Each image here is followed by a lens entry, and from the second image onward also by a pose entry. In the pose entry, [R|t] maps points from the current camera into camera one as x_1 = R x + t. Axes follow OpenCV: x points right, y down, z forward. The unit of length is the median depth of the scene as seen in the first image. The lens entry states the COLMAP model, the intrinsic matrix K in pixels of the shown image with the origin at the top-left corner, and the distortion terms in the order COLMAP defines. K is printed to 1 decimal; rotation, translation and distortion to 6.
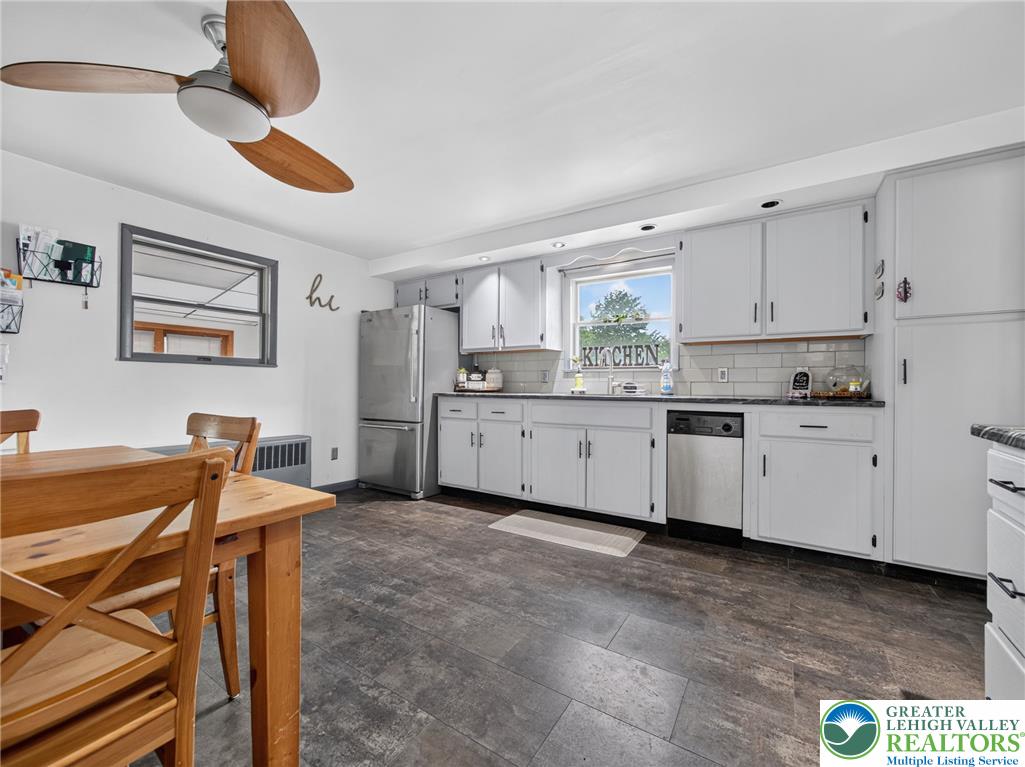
lens RADIAL K [[420.1, 0, 512.5], [0, 420.1, 383.5], [0, 0, 1]] dist [-0.000821, 0.000180]
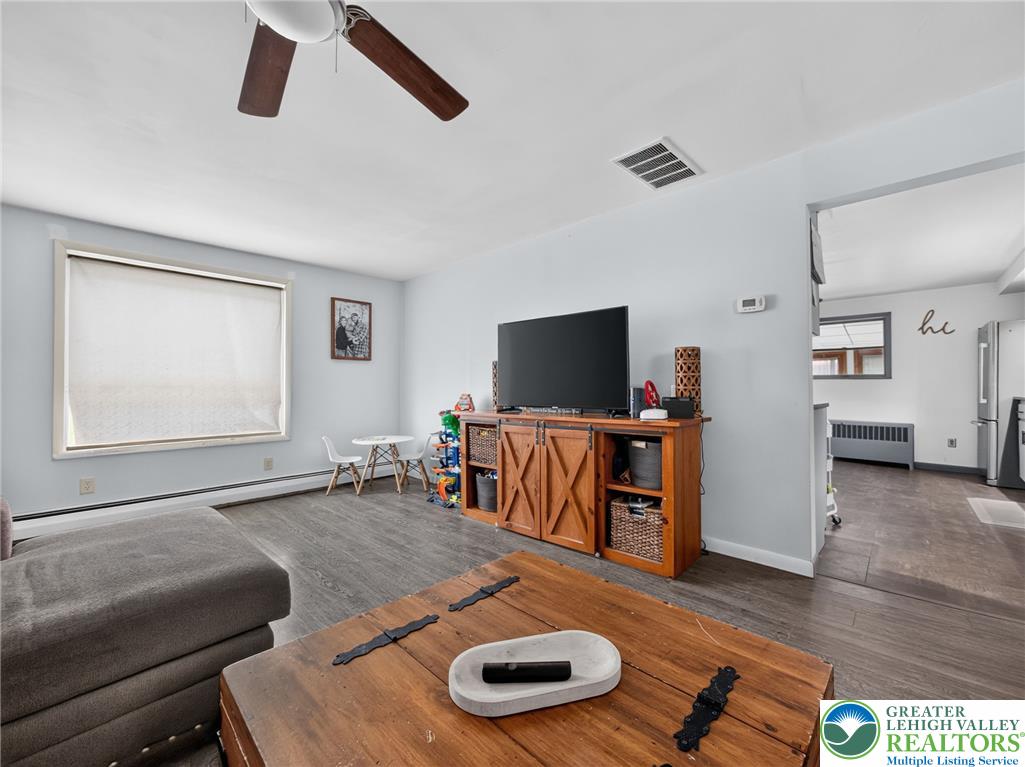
lens RADIAL K [[419.9, 0, 517.3], [0, 419.9, 378.9], [0, 0, 1]] dist [-0.037060, 0.012177]
pose [[-0.184199, -0.028672, -0.982471, 1.550356], [-0.003743, 0.999588, -0.028470, 0.015664], [0.982882, -0.001567, -0.184230, -0.138582]]
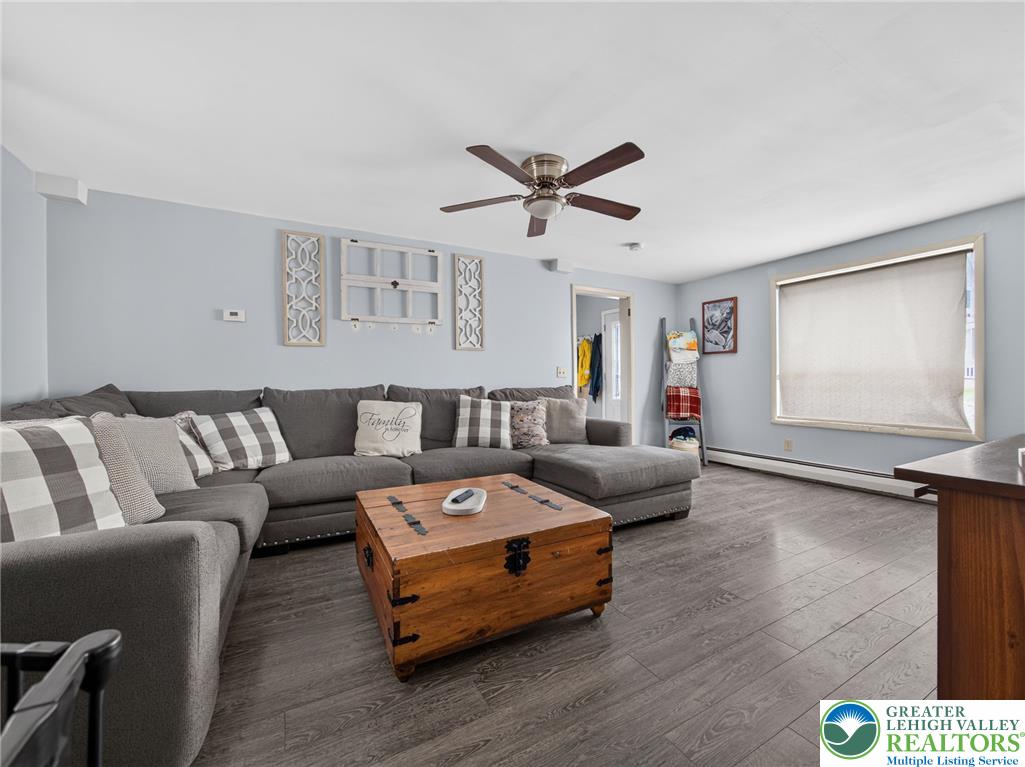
lens RADIAL K [[416.9, 0, 512.9], [0, 416.9, 373.9], [0, 0, 1]] dist [-0.003492, 0.000656]
pose [[-0.875023, 0.001744, 0.484078, 0.841031], [0.000837, 0.999997, -0.002090, 0.007671], [-0.484081, -0.001424, -0.875022, 0.391408]]
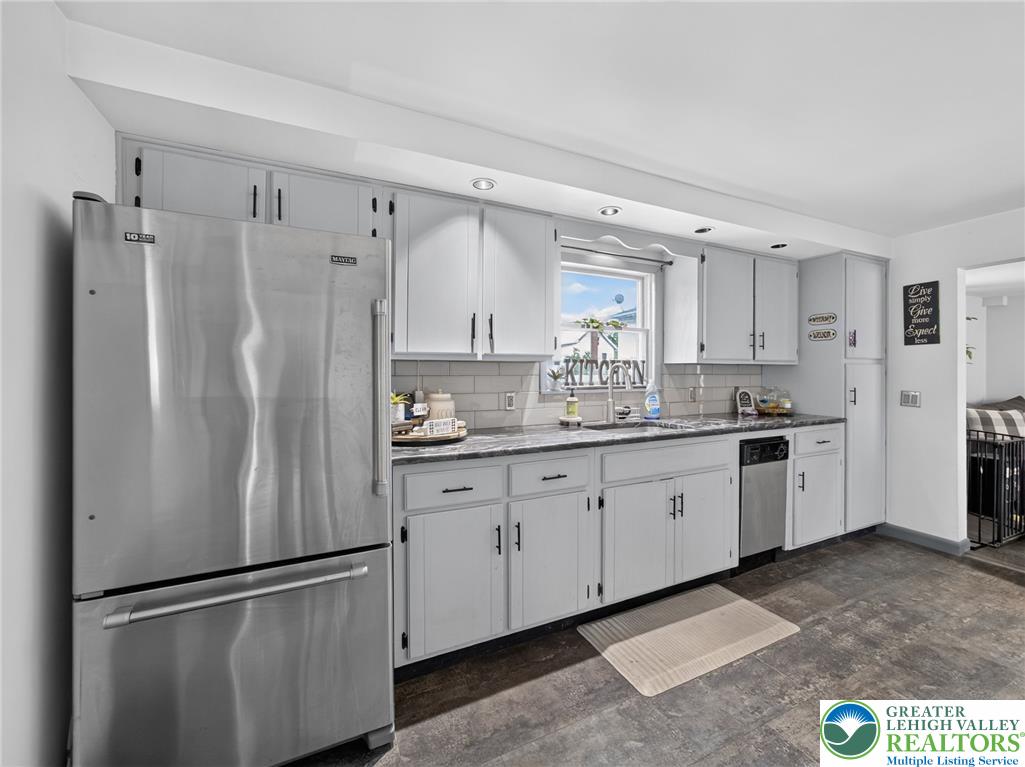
lens RADIAL K [[416.9, 0, 512.9], [0, 416.9, 373.9], [0, 0, 1]] dist [-0.003492, 0.000656]
pose [[0.531948, -0.006891, 0.846749, -0.647354], [0.002999, 0.999976, 0.006254, -0.086836], [-0.846771, -0.000788, 0.531956, 0.924027]]
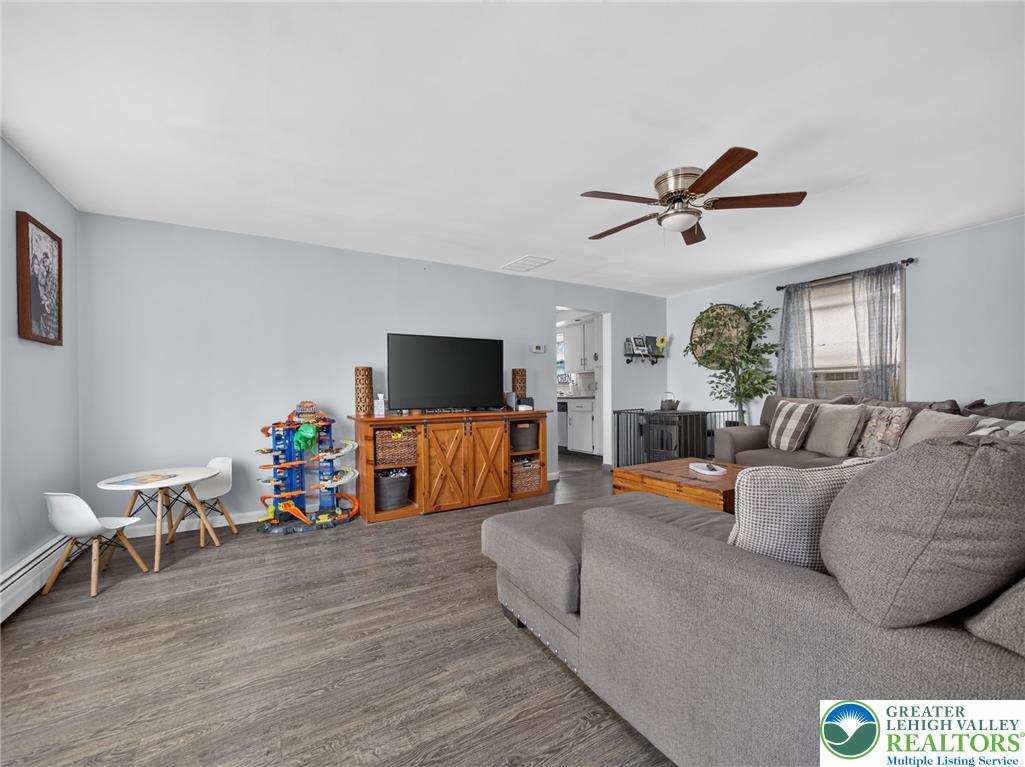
lens RADIAL K [[423.4, 0, 502.5], [0, 423.4, 386.8], [0, 0, 1]] dist [-0.015938, 0.000222]
pose [[0.878875, -0.020526, -0.476611, 1.299407], [0.012670, 0.999726, -0.019692, 0.018288], [0.476885, 0.011268, 0.878894, -1.348310]]
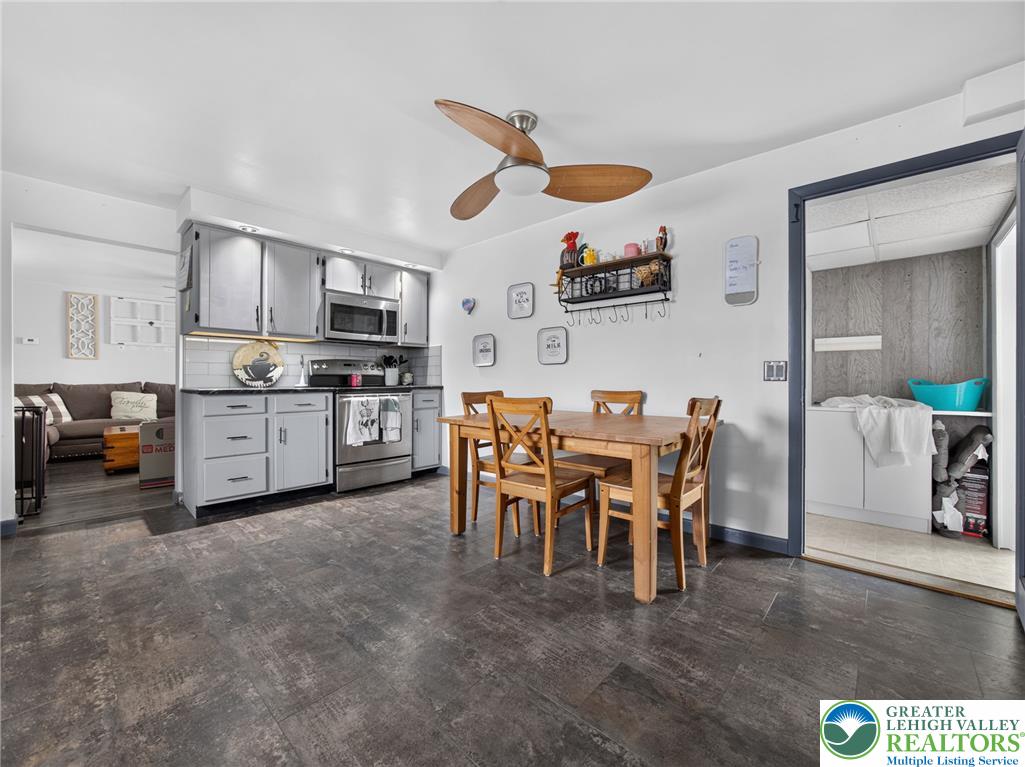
lens RADIAL K [[419.9, 0, 517.3], [0, 419.9, 378.9], [0, 0, 1]] dist [-0.037060, 0.012177]
pose [[-0.987248, -0.008394, 0.158965, -0.482982], [-0.009060, 0.999953, -0.003463, 0.009143], [-0.158929, -0.004859, -0.987278, 1.278080]]
